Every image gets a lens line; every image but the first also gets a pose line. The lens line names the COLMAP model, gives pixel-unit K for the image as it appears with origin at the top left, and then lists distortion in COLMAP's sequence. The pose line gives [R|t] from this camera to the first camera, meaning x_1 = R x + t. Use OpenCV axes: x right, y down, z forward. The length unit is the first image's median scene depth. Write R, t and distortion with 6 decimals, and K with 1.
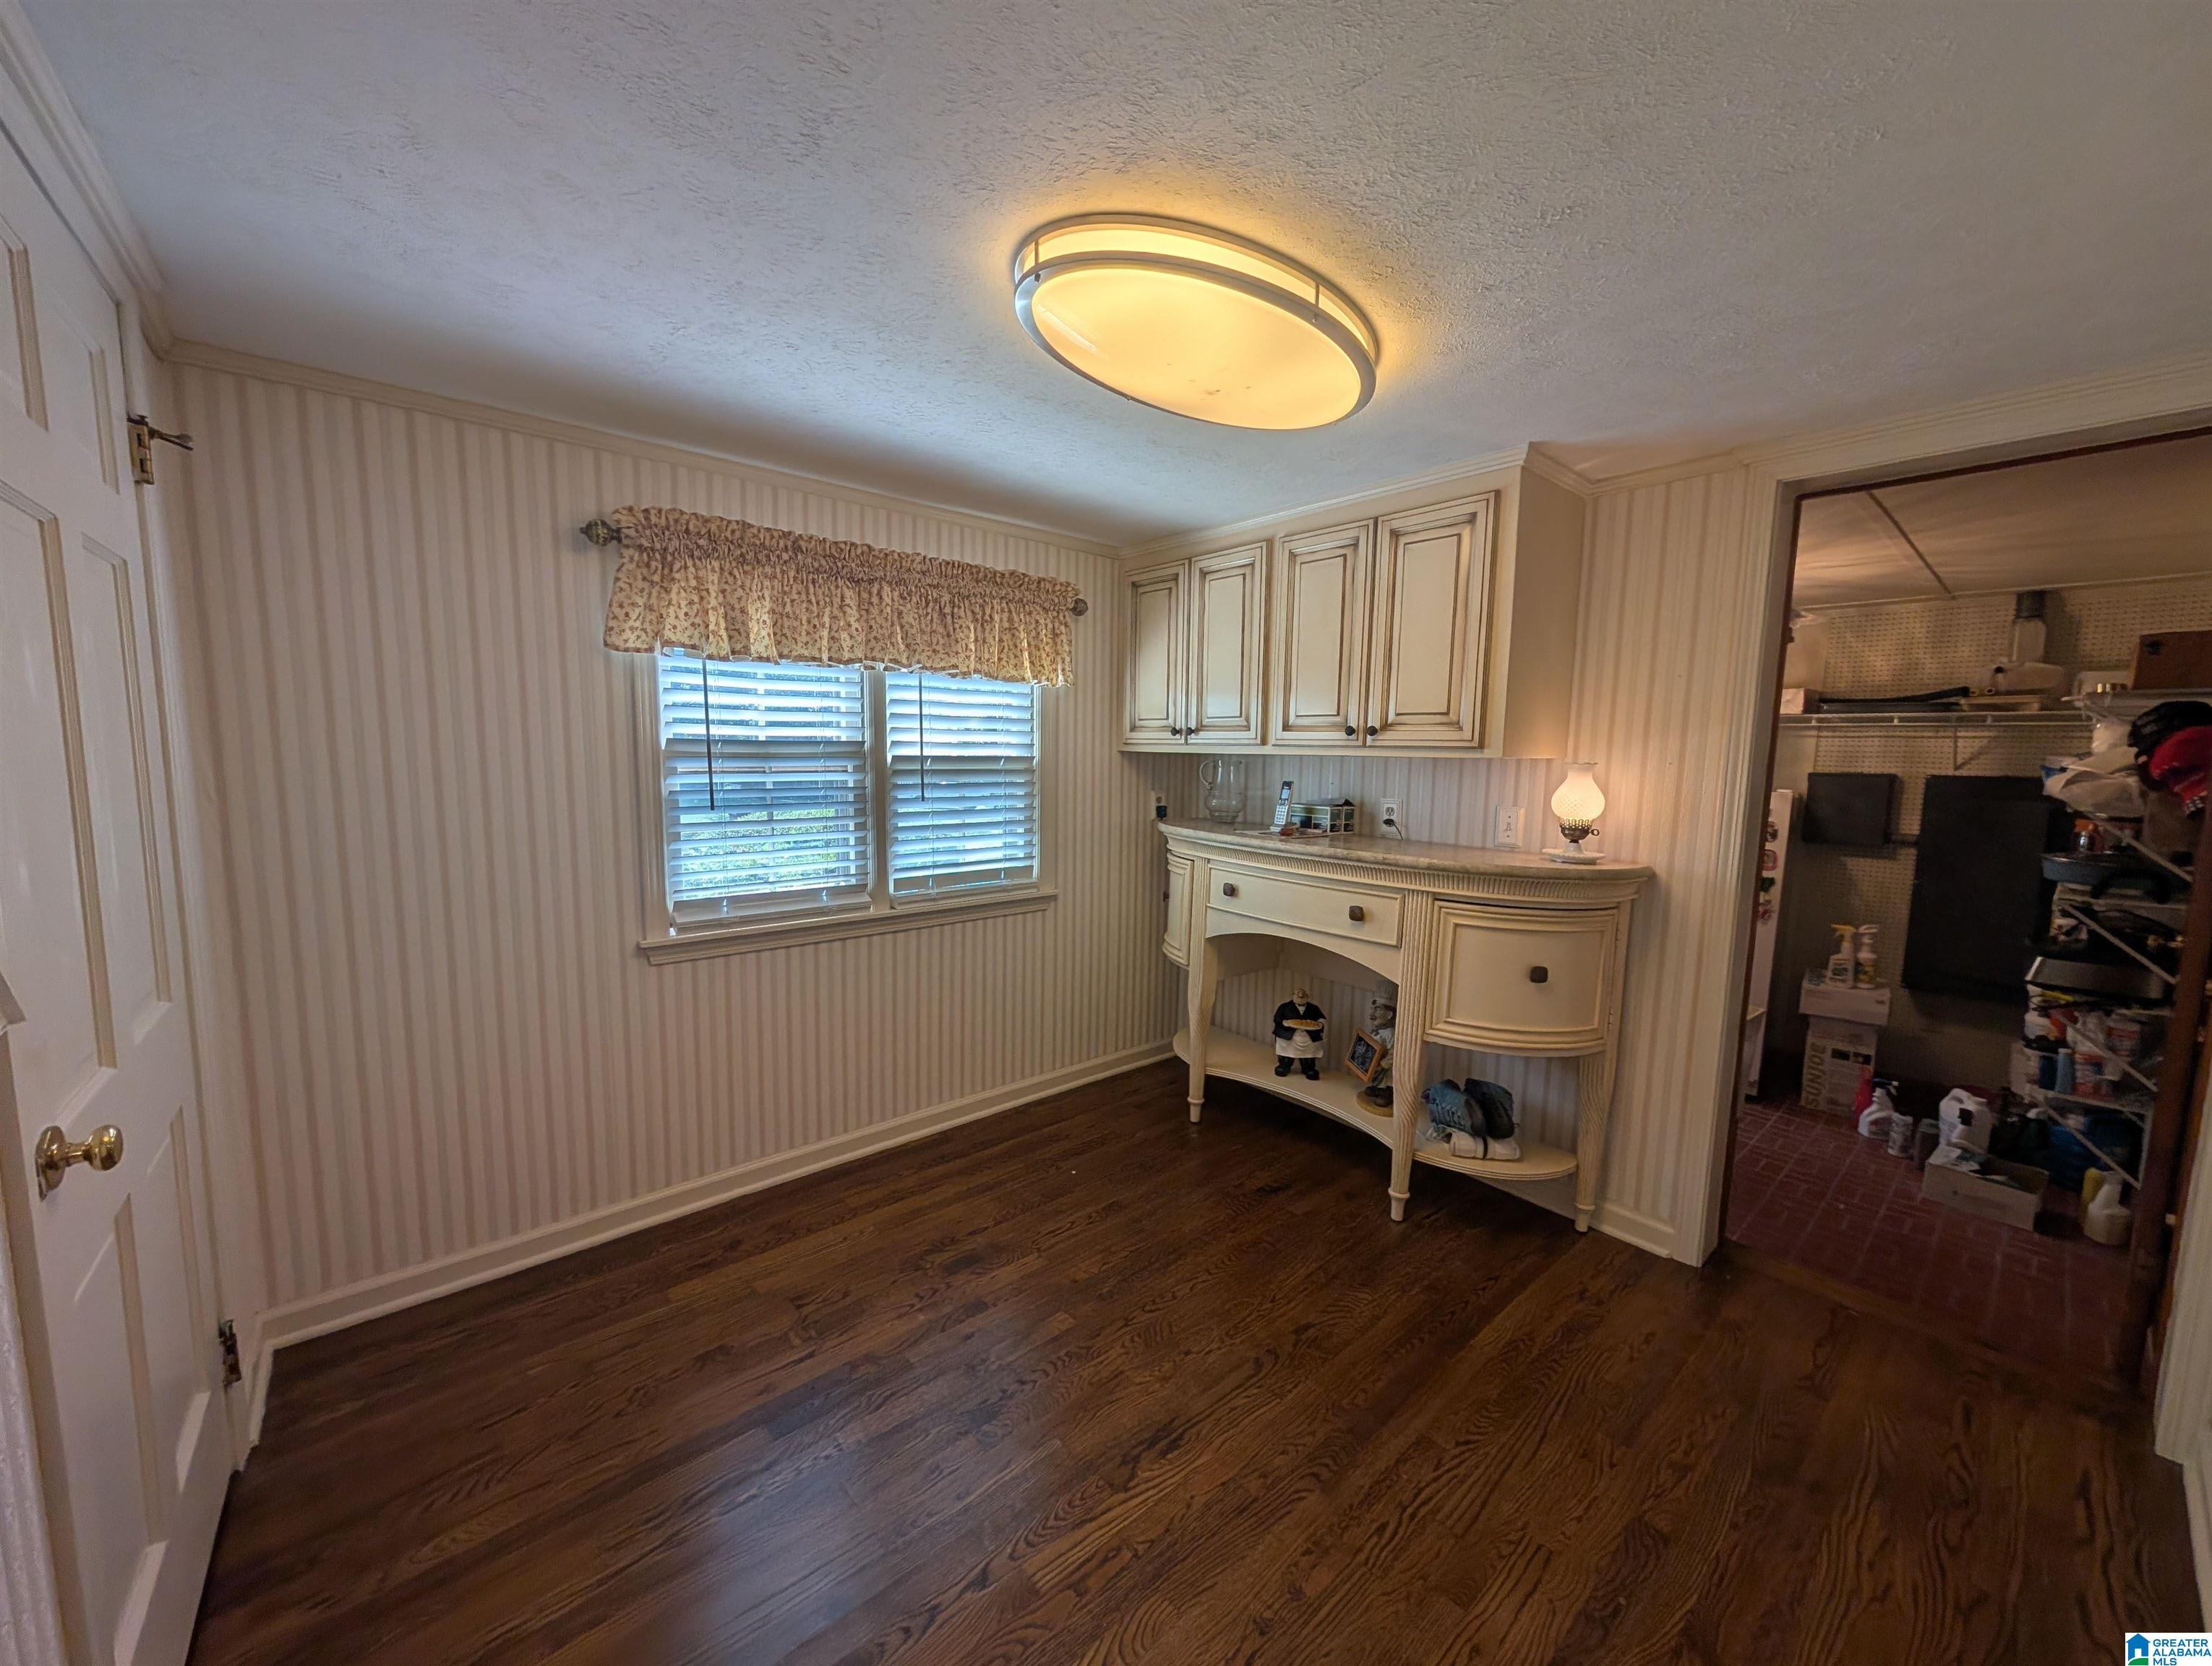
lens RADIAL K [[843.3, 0, 1099.6], [0, 843.3, 841.9], [0, 0, 1]] dist [-0.000076, 0.000086]
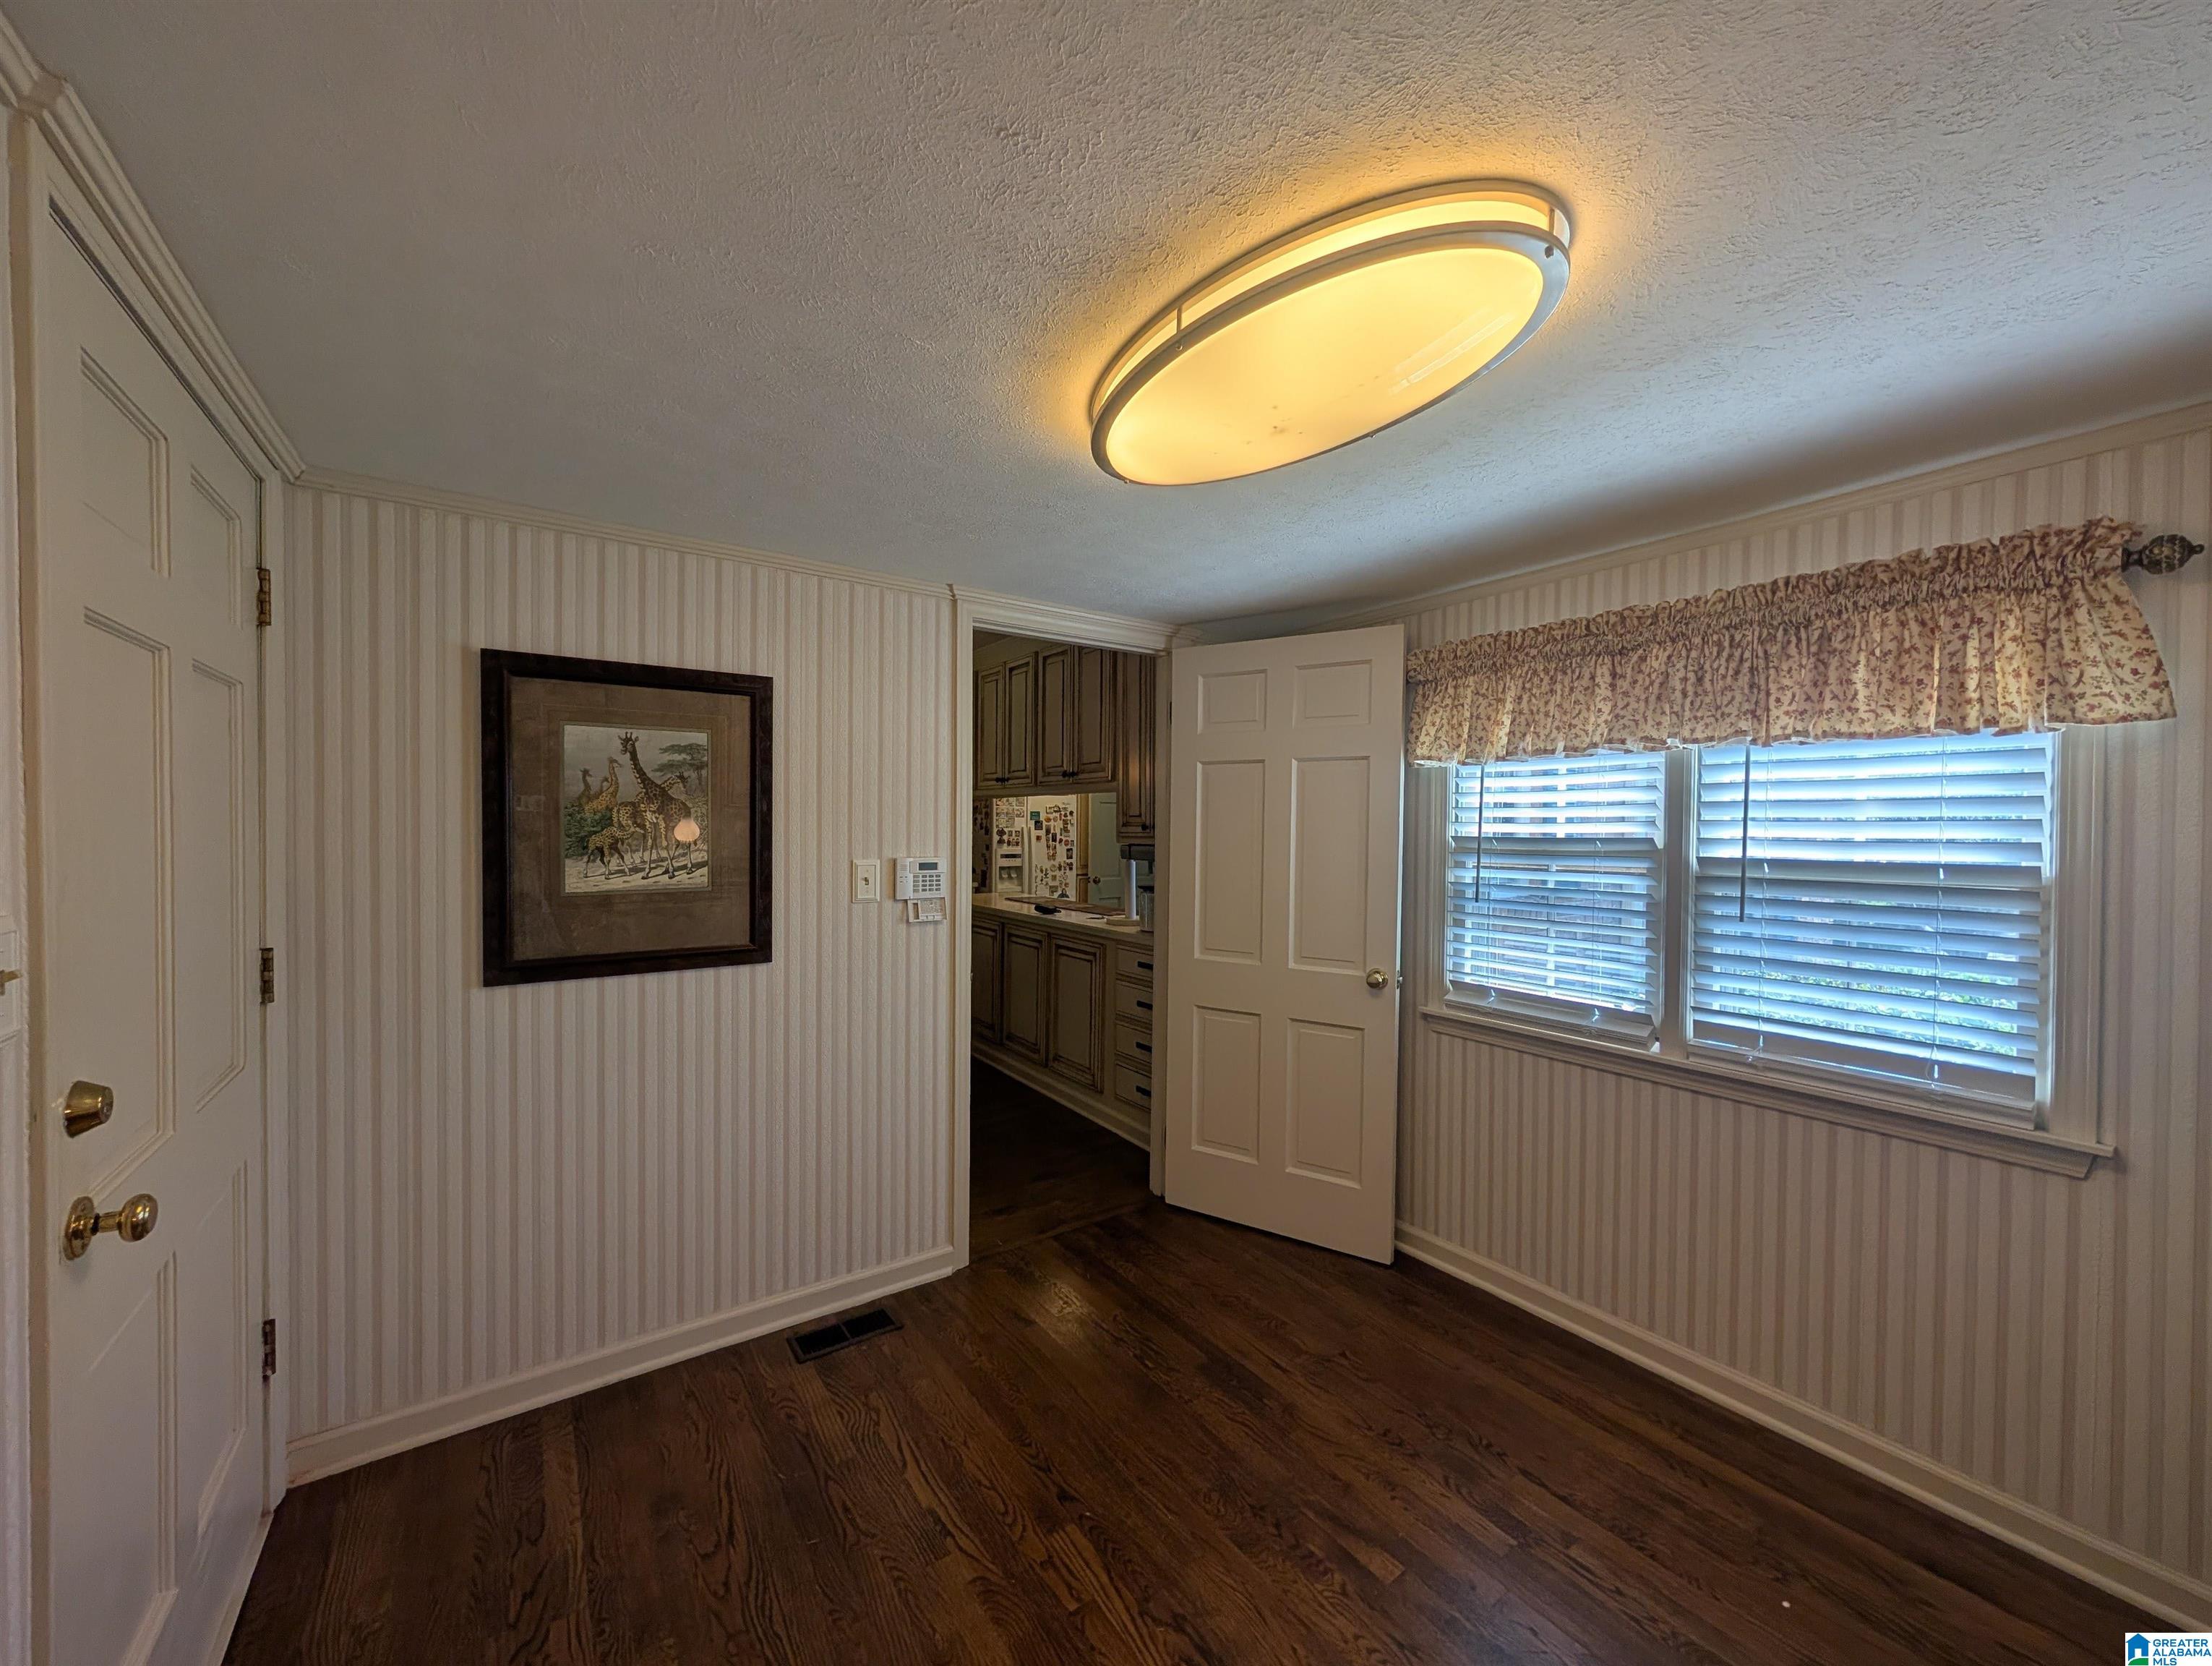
lens RADIAL K [[843.3, 0, 1101.7], [0, 843.3, 839.4], [0, 0, 1]] dist [-0.000076, 0.000086]
pose [[-0.101150, -0.000773, -0.994871, 0.623465], [-0.121648, 0.992506, 0.011596, -0.067574], [0.987406, 0.122197, -0.100486, 0.596851]]
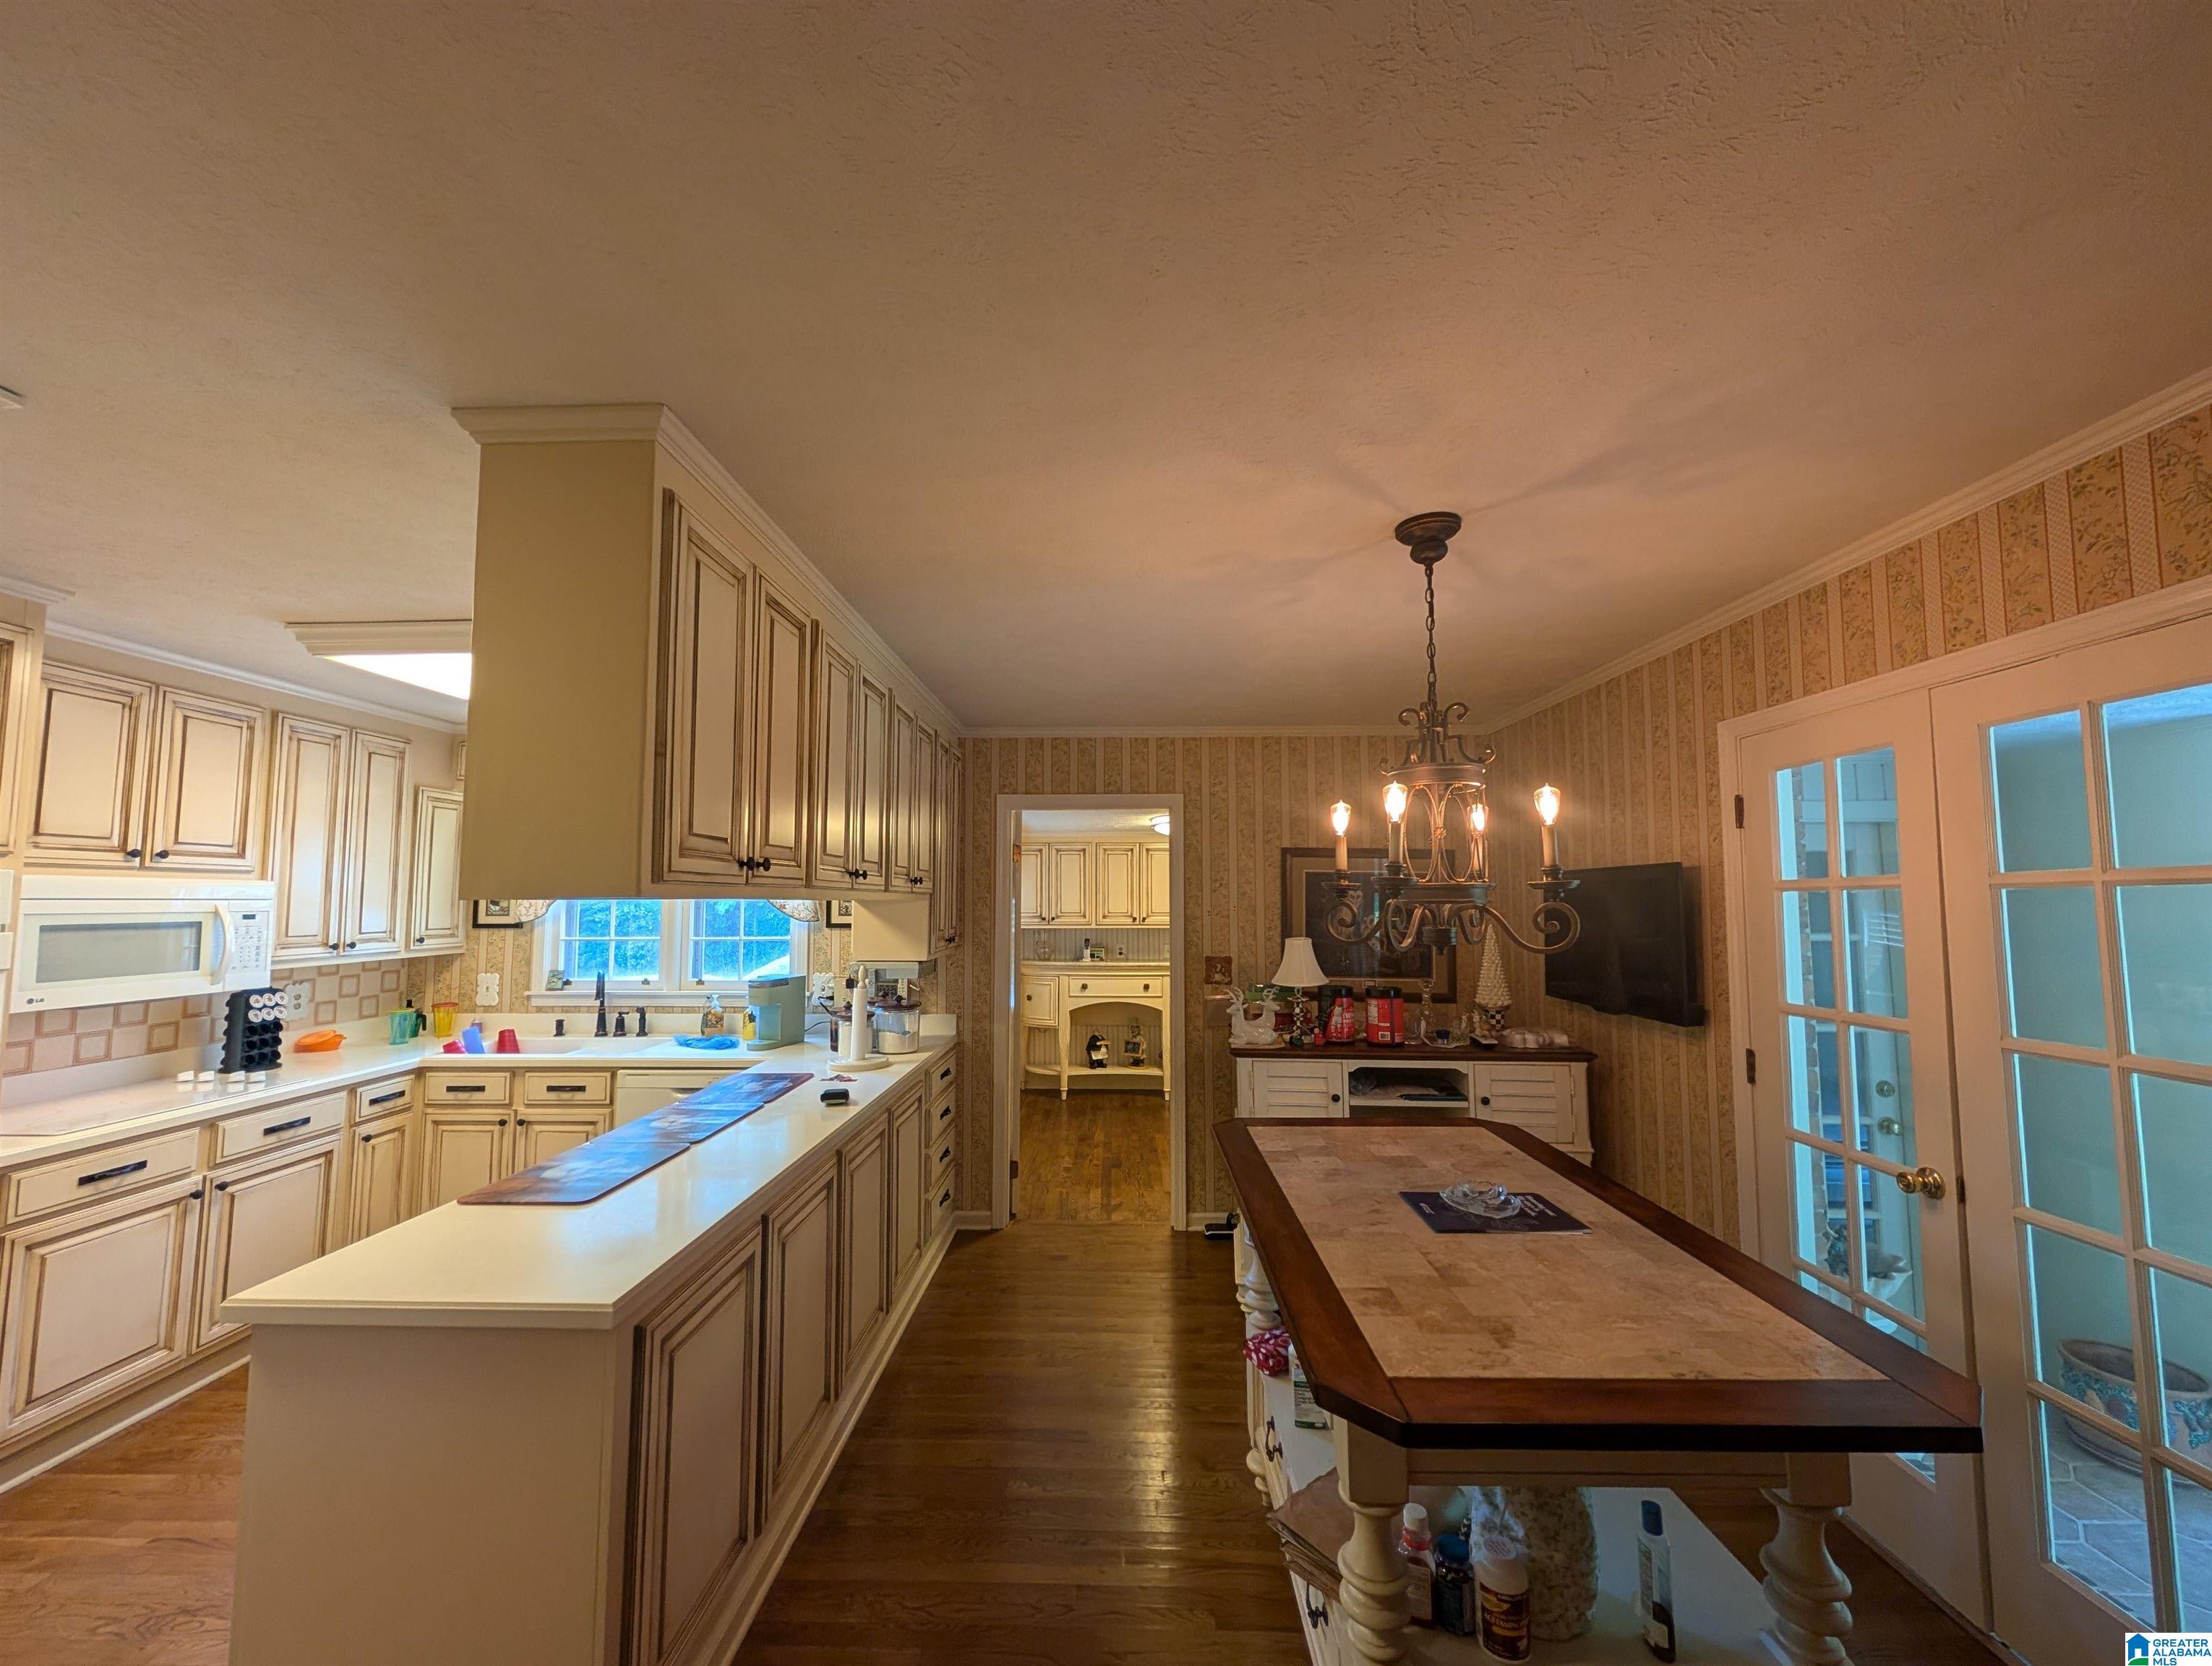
lens RADIAL K [[843.3, 0, 1110.0], [0, 843.3, 841.0], [0, 0, 1]] dist [-0.000076, 0.000086]
pose [[0.655392, 0.026532, 0.754823, -1.789220], [0.098925, 0.987758, -0.120614, -0.059152], [-0.748782, 0.153720, 0.644744, -0.710057]]
